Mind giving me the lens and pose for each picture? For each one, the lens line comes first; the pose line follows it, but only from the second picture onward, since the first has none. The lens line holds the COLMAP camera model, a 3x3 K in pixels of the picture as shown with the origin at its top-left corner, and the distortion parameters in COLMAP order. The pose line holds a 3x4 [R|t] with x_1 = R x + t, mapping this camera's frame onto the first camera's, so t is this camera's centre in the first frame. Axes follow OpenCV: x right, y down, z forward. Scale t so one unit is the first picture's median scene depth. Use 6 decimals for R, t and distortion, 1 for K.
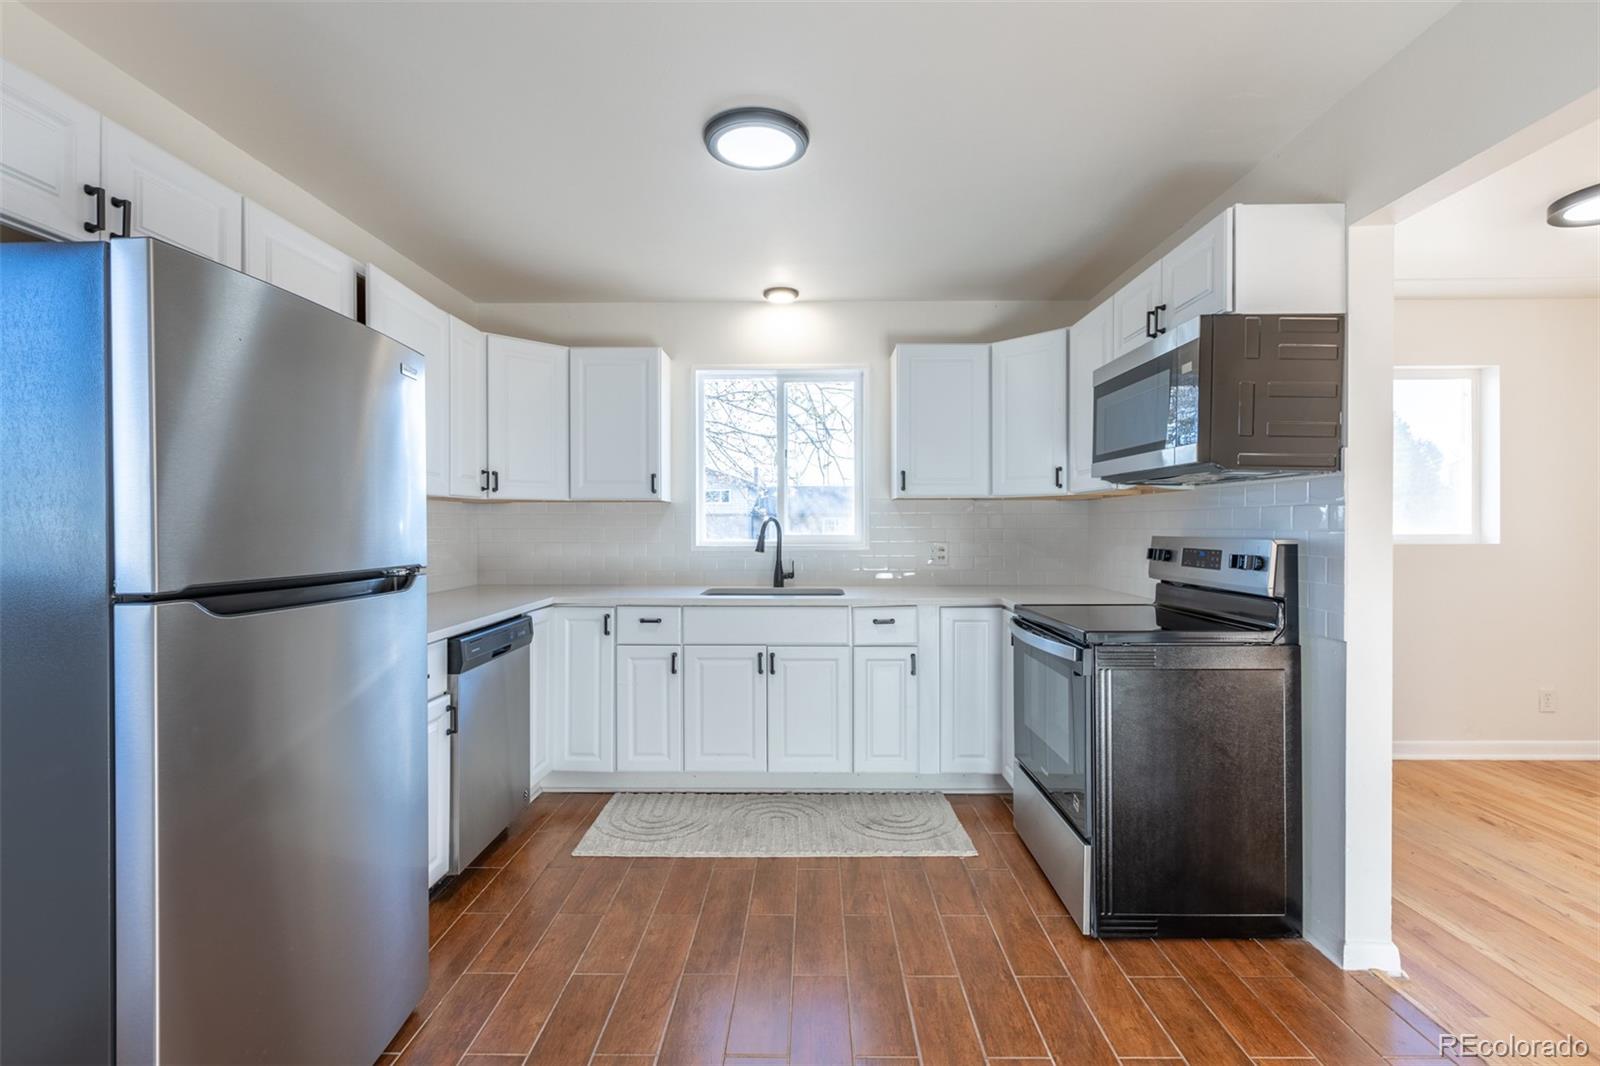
lens RADIAL K [[713.9, 0, 800.5], [0, 713.9, 530.0], [0, 0, 1]] dist [0.000763, -0.000637]
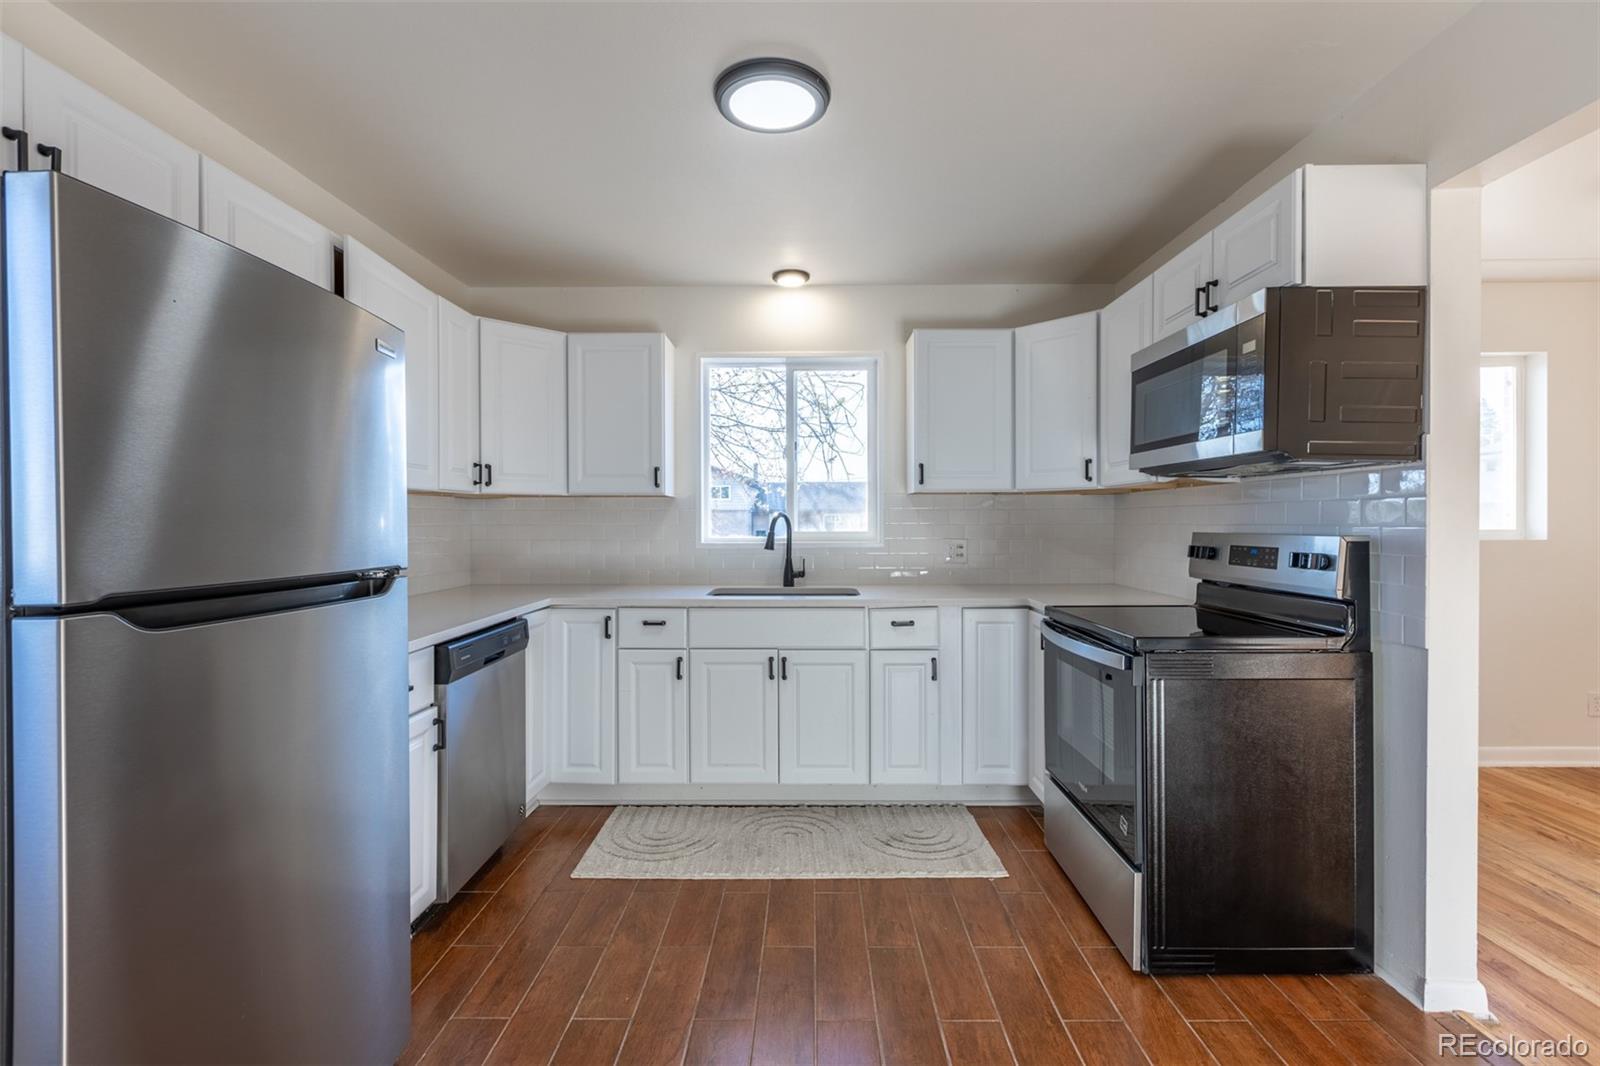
lens RADIAL K [[713.9, 0, 802.0], [0, 713.9, 527.3], [0, 0, 1]] dist [0.000763, -0.000637]
pose [[0.999993, -0.001396, 0.003490, -0.025895], [0.001390, 0.999997, 0.001780, -0.000403], [-0.003492, -0.001775, 0.999992, 0.082931]]
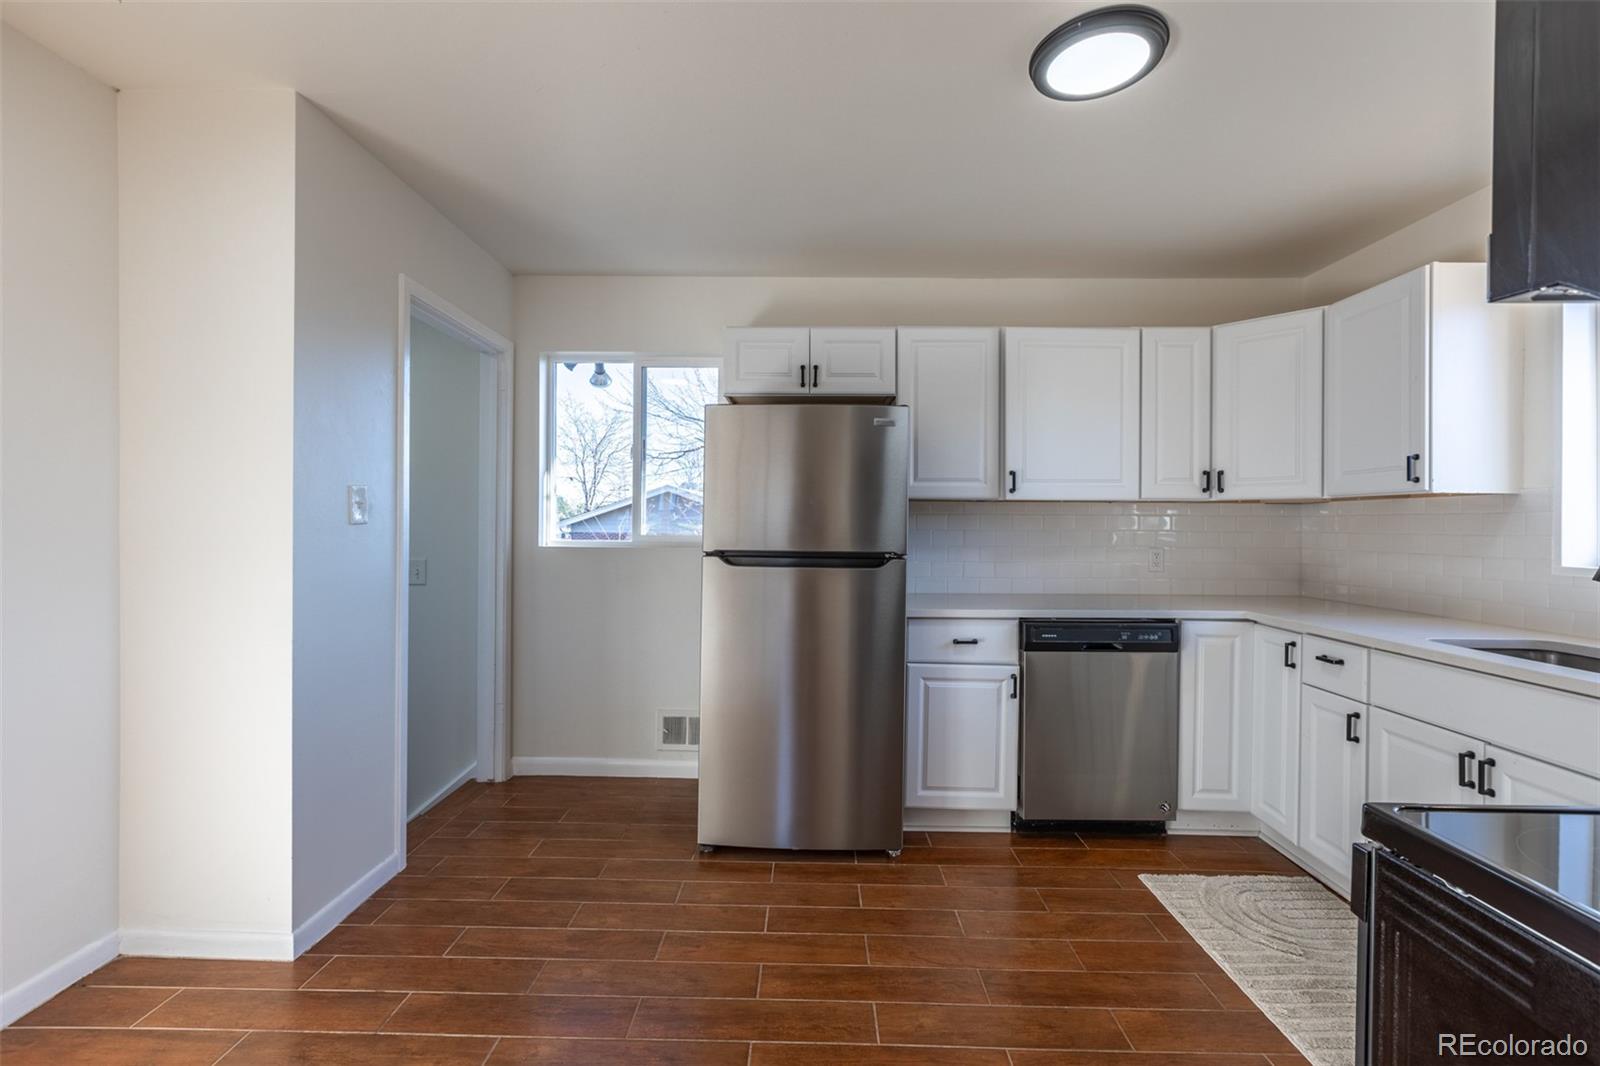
lens RADIAL K [[713.9, 0, 799.5], [0, 713.9, 527.2], [0, 0, 1]] dist [0.000763, -0.000637]
pose [[-0.001325, 0.001771, -0.999998, 0.712183], [-0.018106, 0.999834, 0.001794, 0.000690], [0.999835, 0.018108, -0.001292, 0.624024]]
